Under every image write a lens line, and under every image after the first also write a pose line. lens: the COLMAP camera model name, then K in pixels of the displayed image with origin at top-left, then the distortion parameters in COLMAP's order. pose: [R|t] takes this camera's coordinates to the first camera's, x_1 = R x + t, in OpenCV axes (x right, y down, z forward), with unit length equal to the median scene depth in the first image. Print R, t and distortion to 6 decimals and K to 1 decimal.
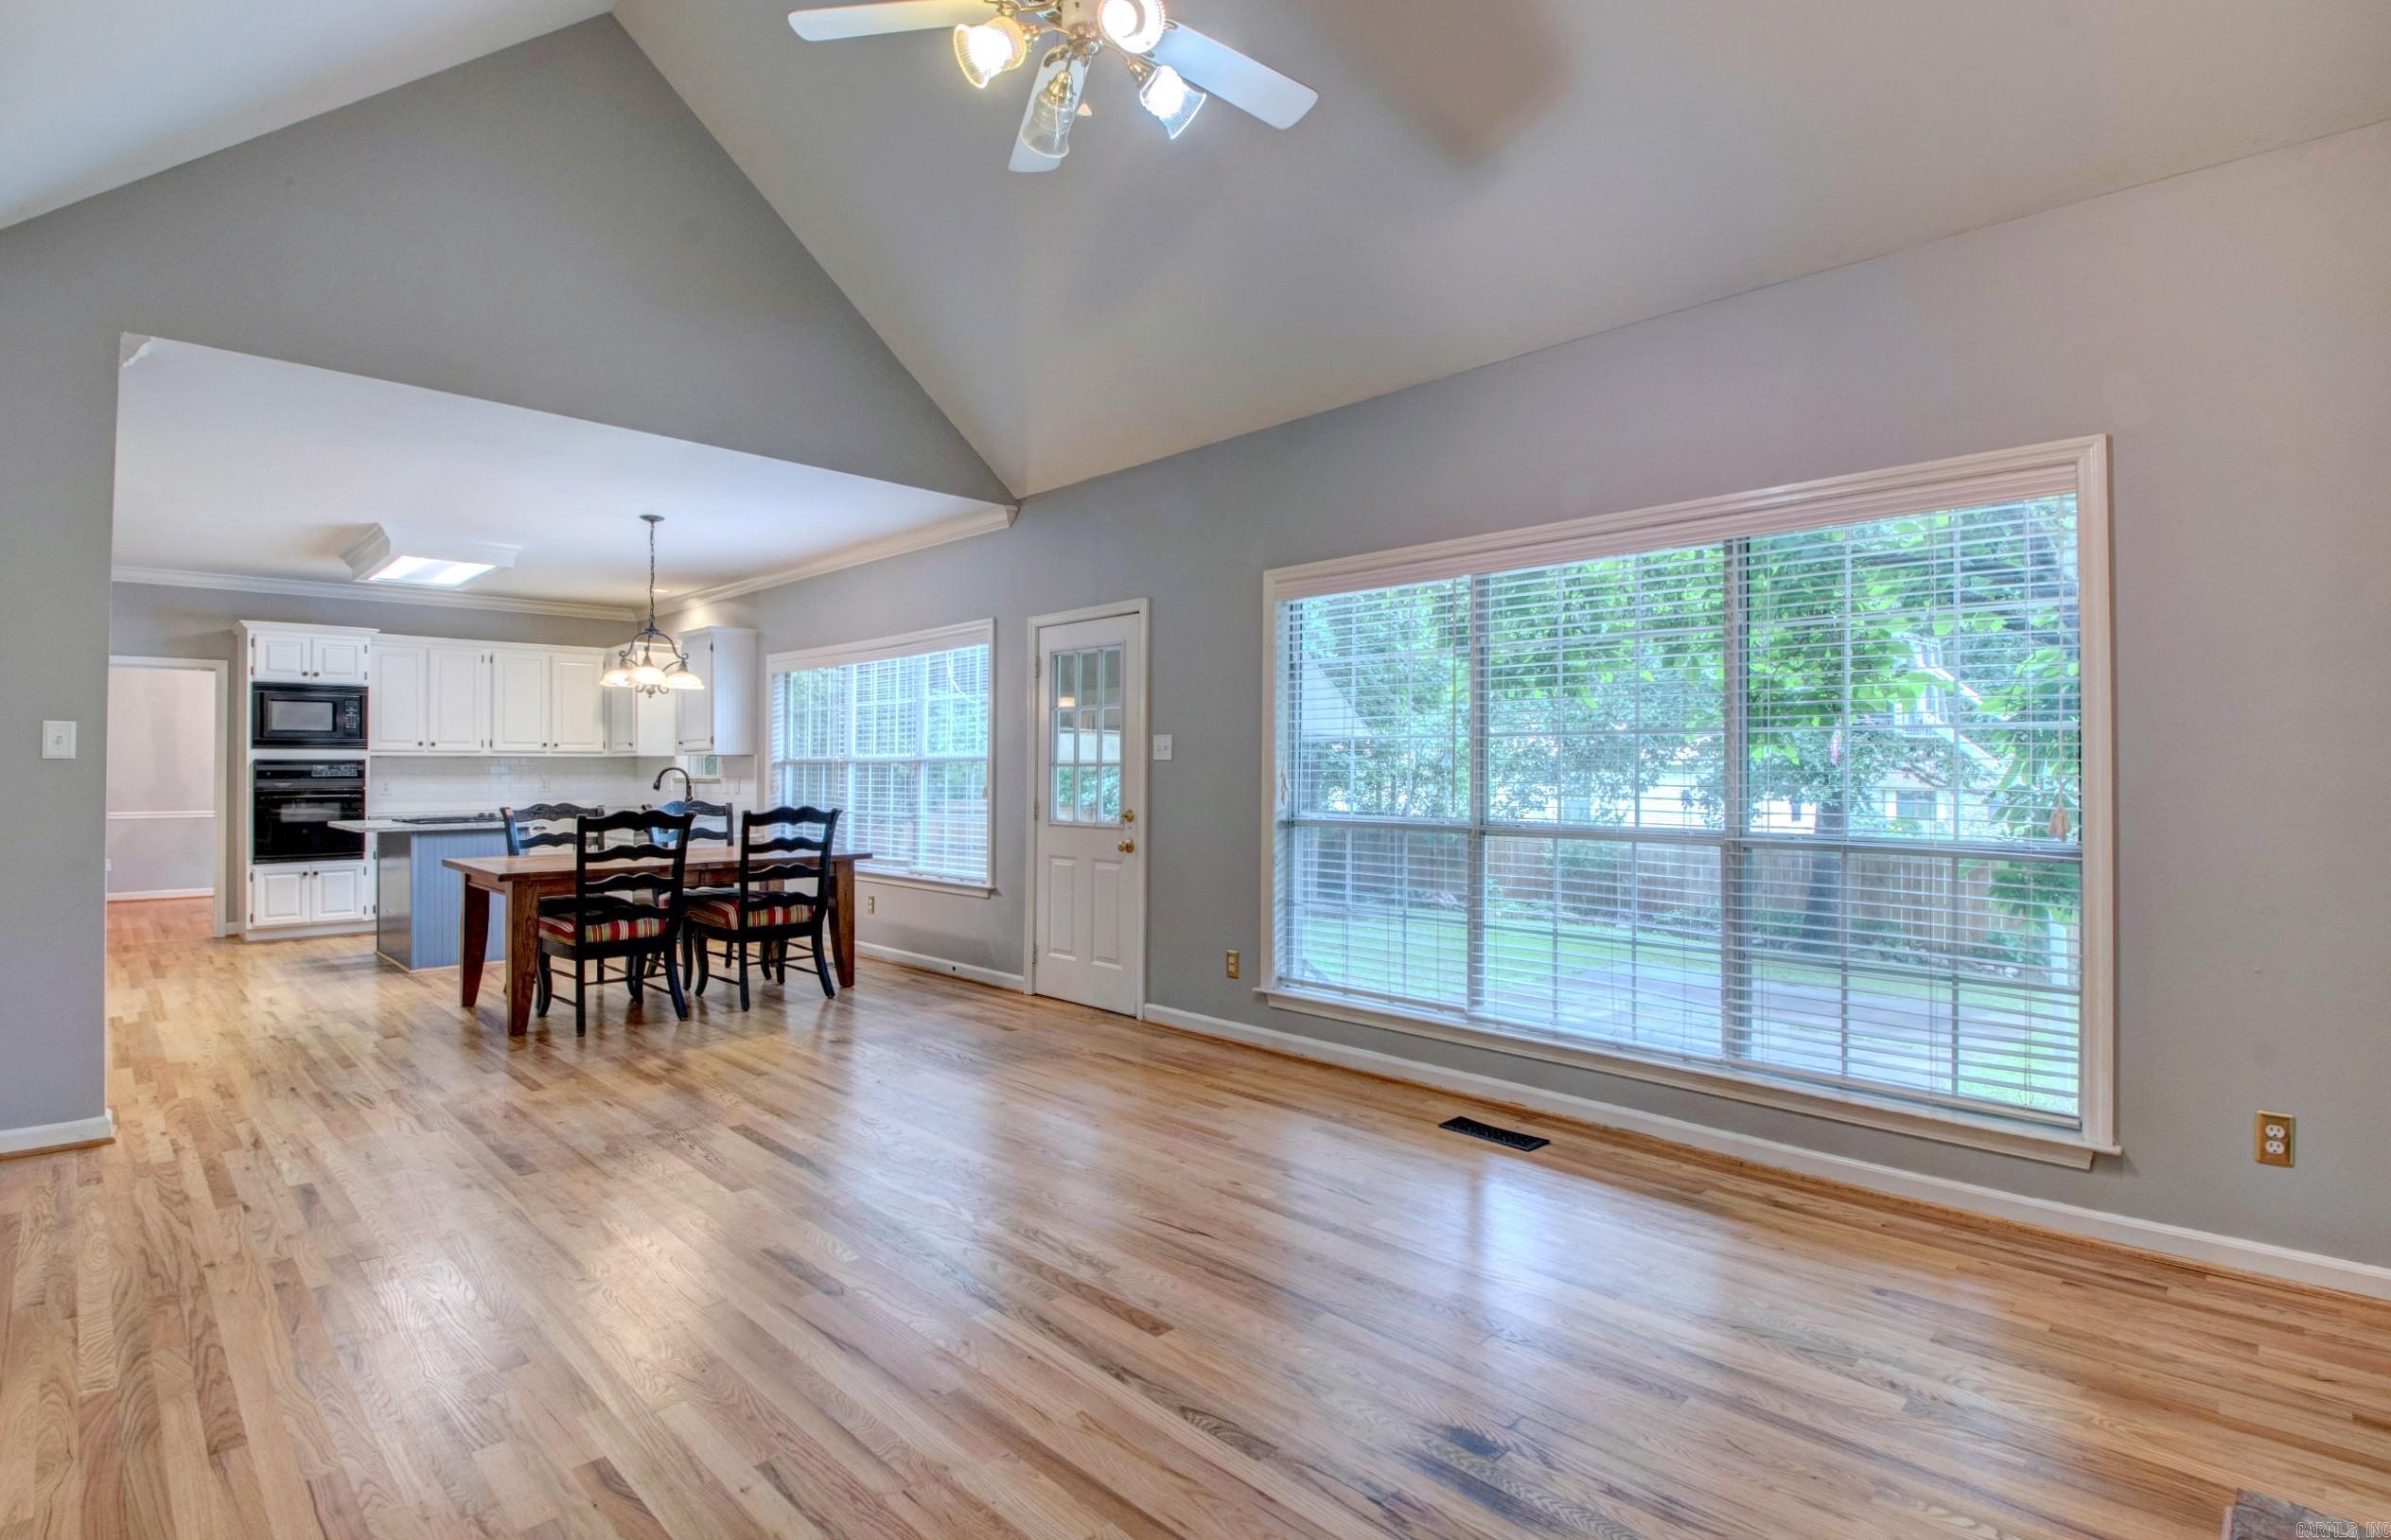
lens RADIAL K [[1136.6, 0, 1188.8], [0, 1136.6, 761.6], [0, 0, 1]] dist [0.012614, -0.026319]
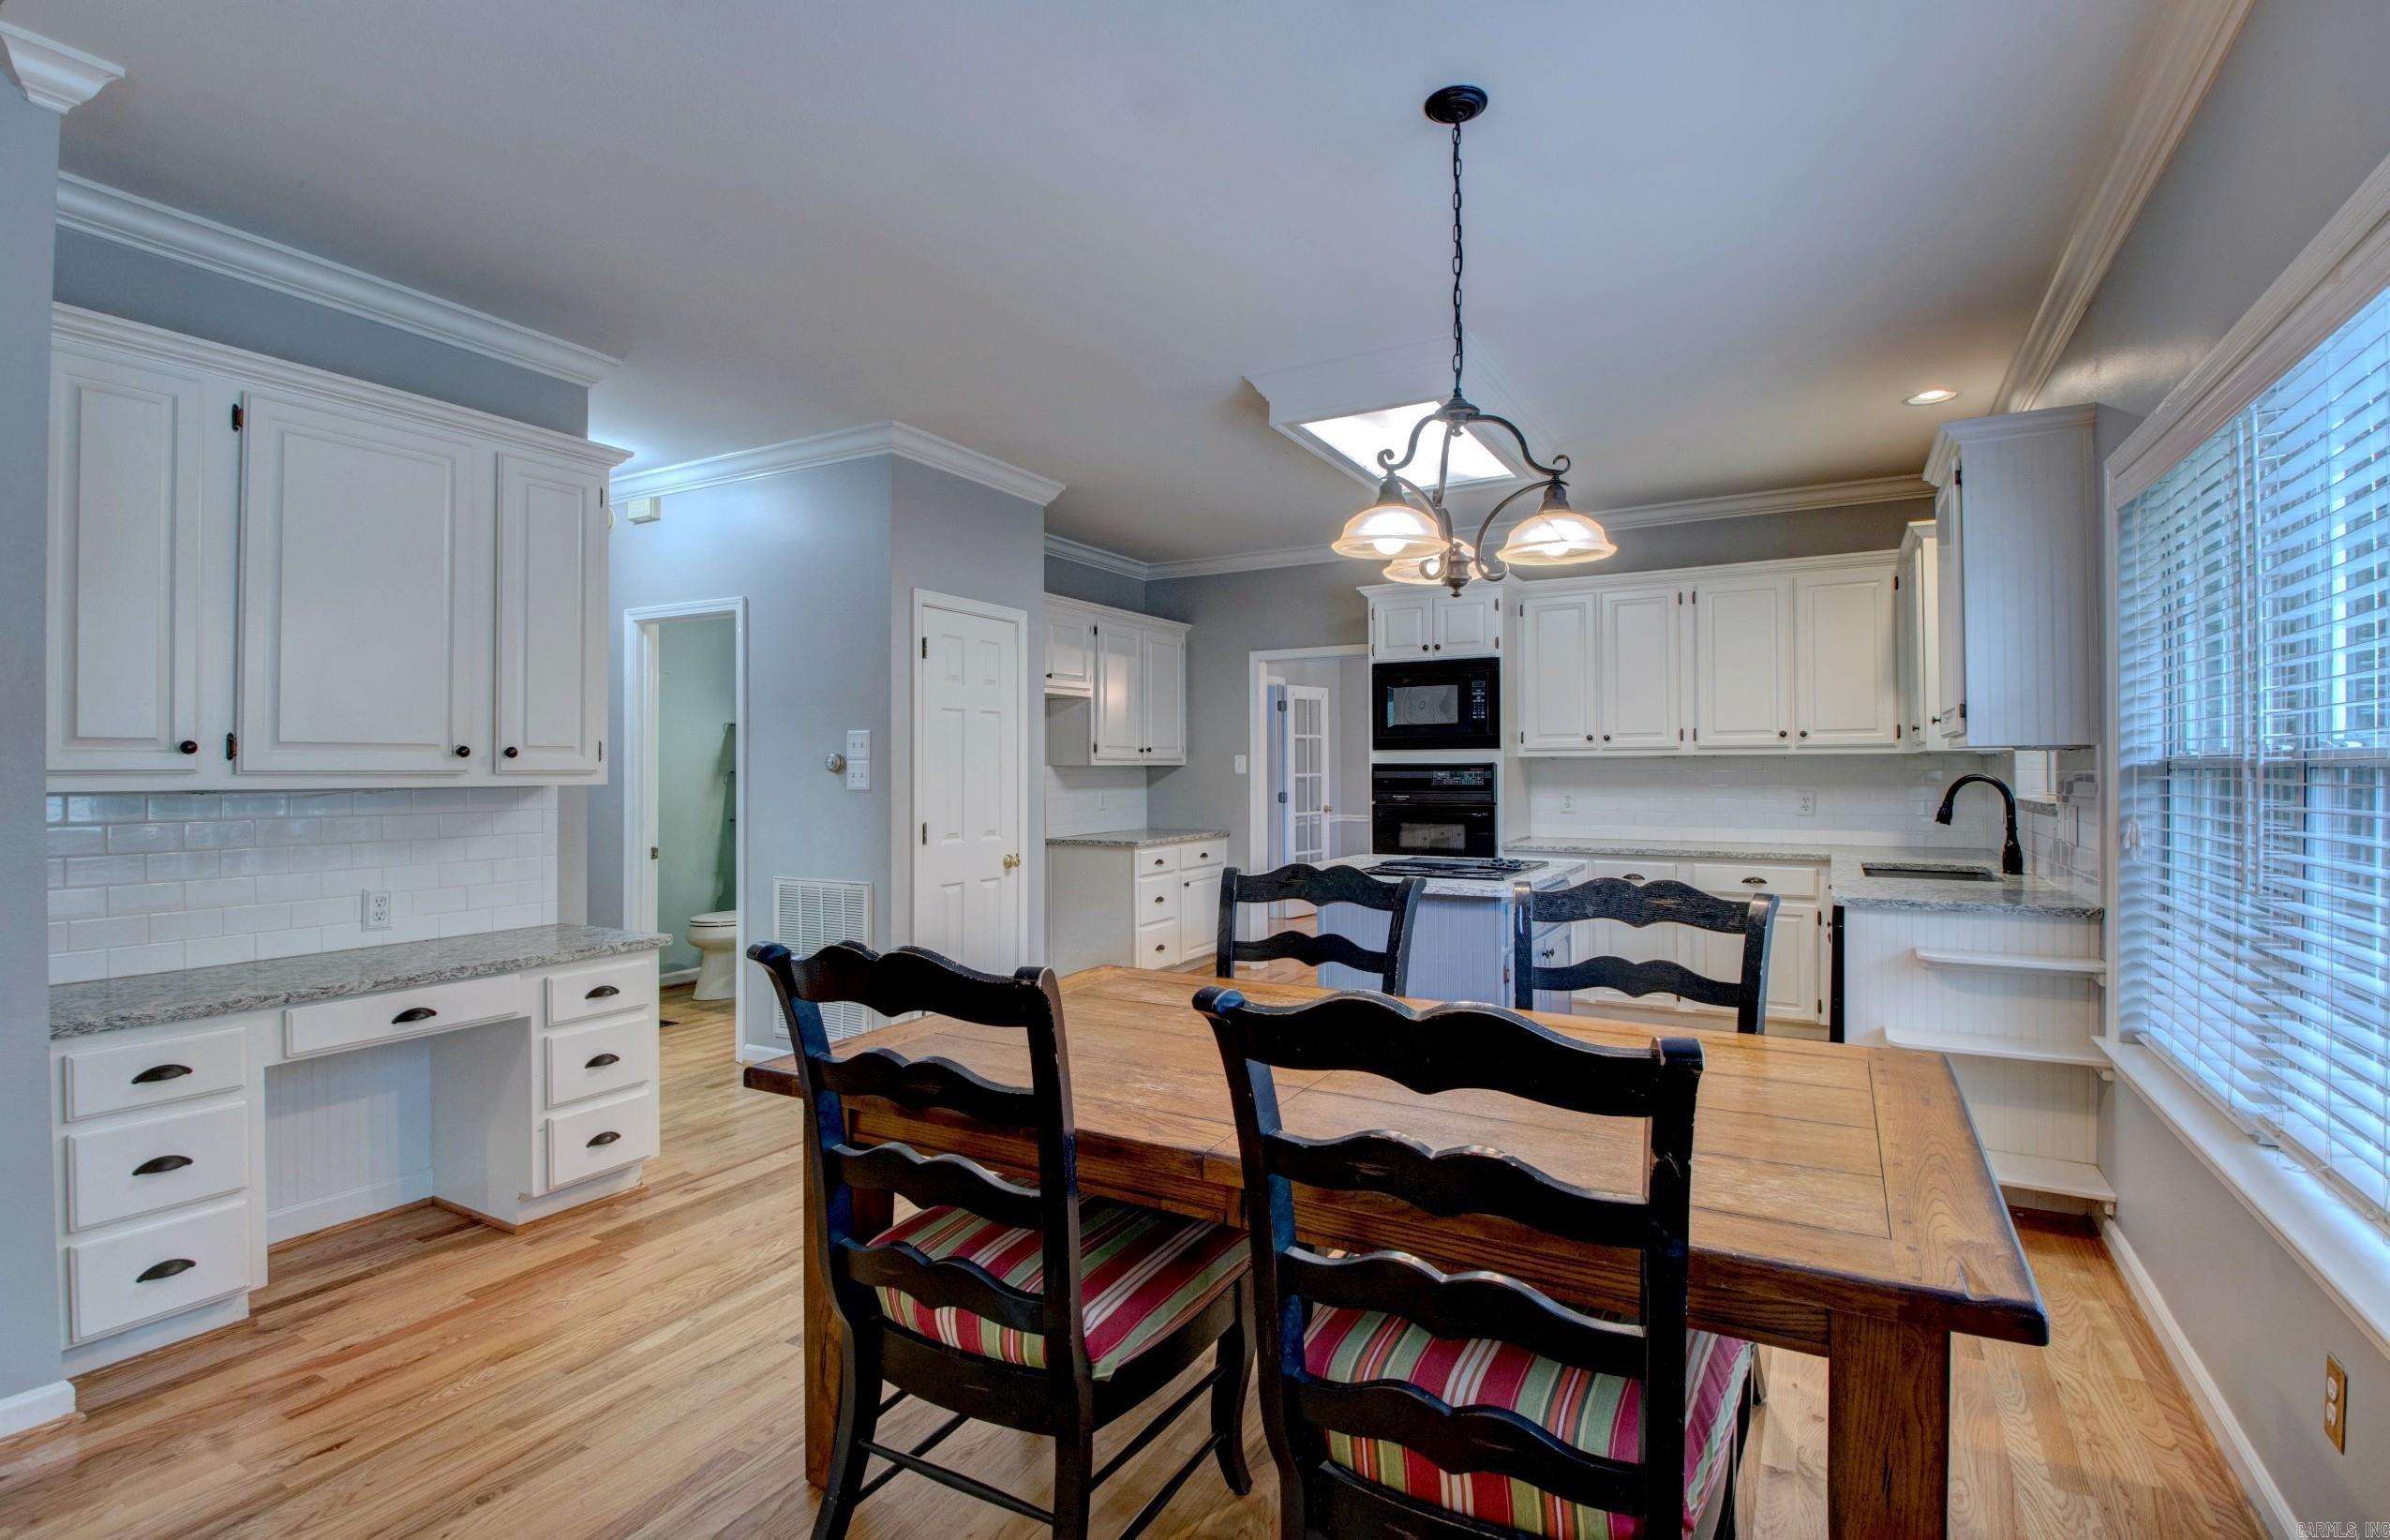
lens RADIAL K [[1127.8, 0, 1186.2], [0, 1127.8, 763.1], [0, 0, 1]] dist [0.019167, -0.021341]
pose [[0.270566, -0.003633, -0.962695, -0.167556], [0.009275, 0.999956, -0.001166, -0.003971], [0.962657, -0.008613, 0.270588, 0.921723]]
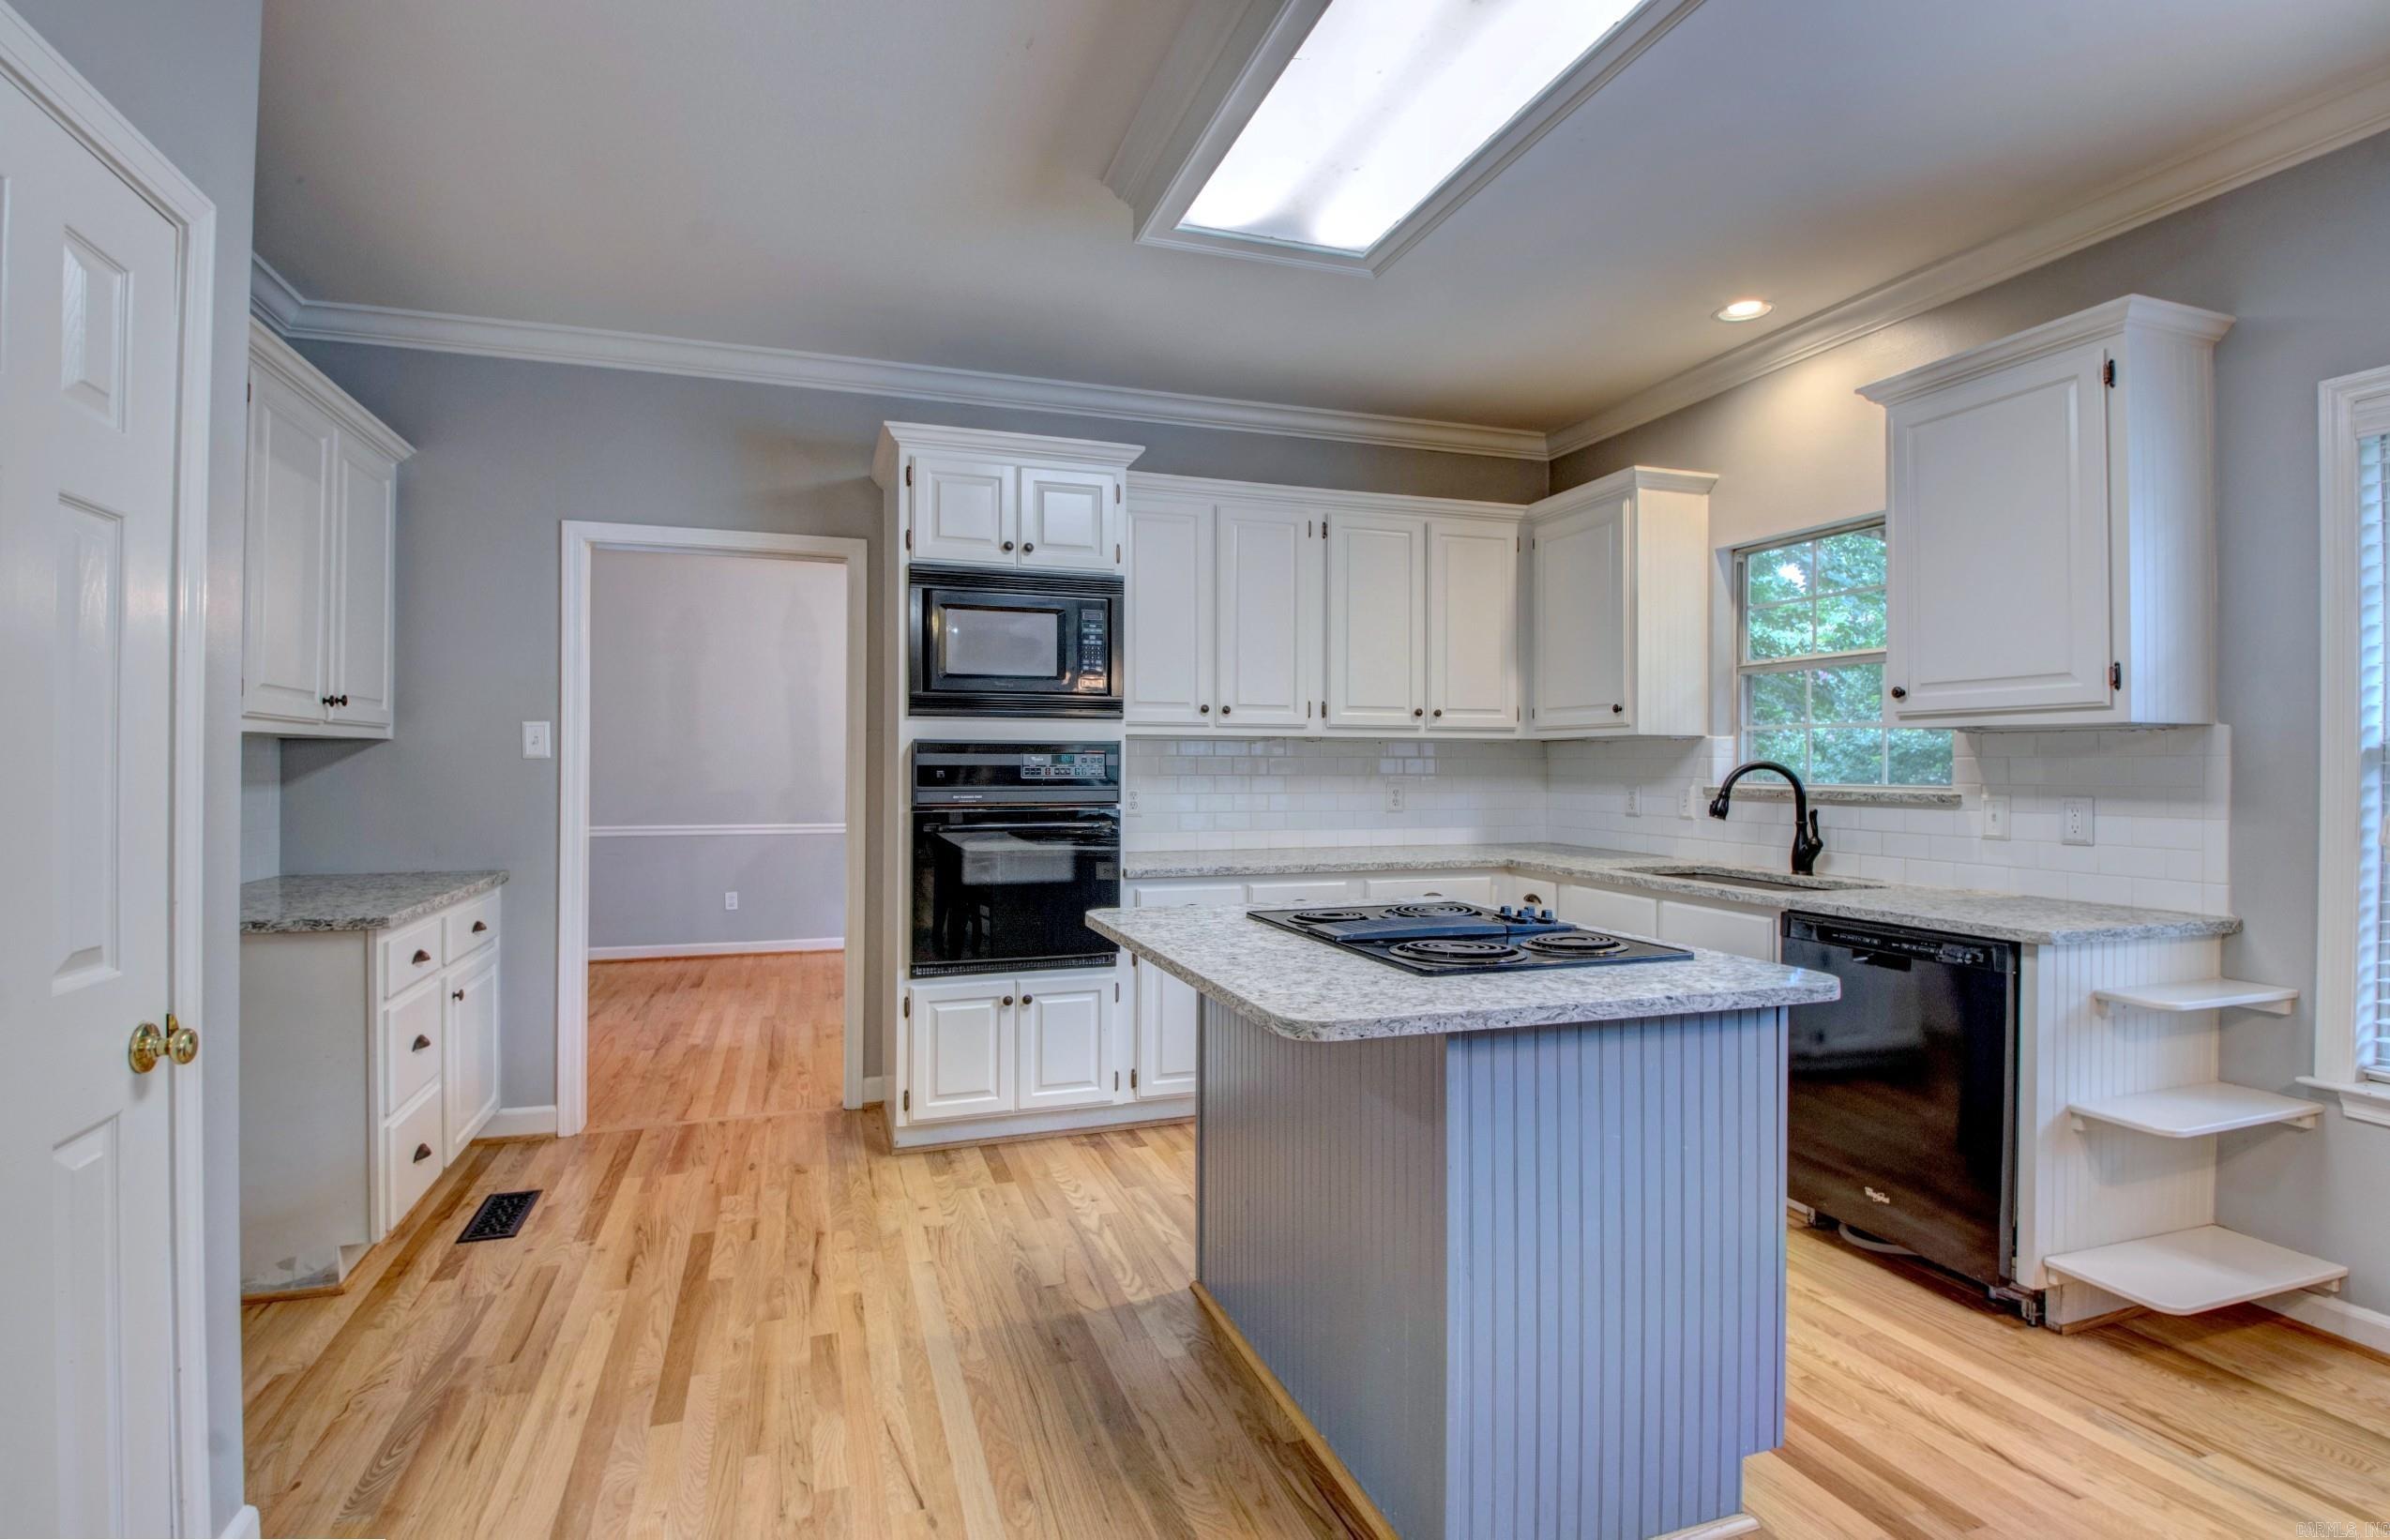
lens RADIAL K [[1127.7, 0, 1186.2], [0, 1127.7, 763.1], [0, 0, 1]] dist [0.019167, -0.021341]
pose [[0.901732, 0.004657, -0.432271, -0.746177], [-0.002375, 0.999980, 0.005818, 0.005416], [0.432290, -0.004220, 0.901725, 0.899265]]
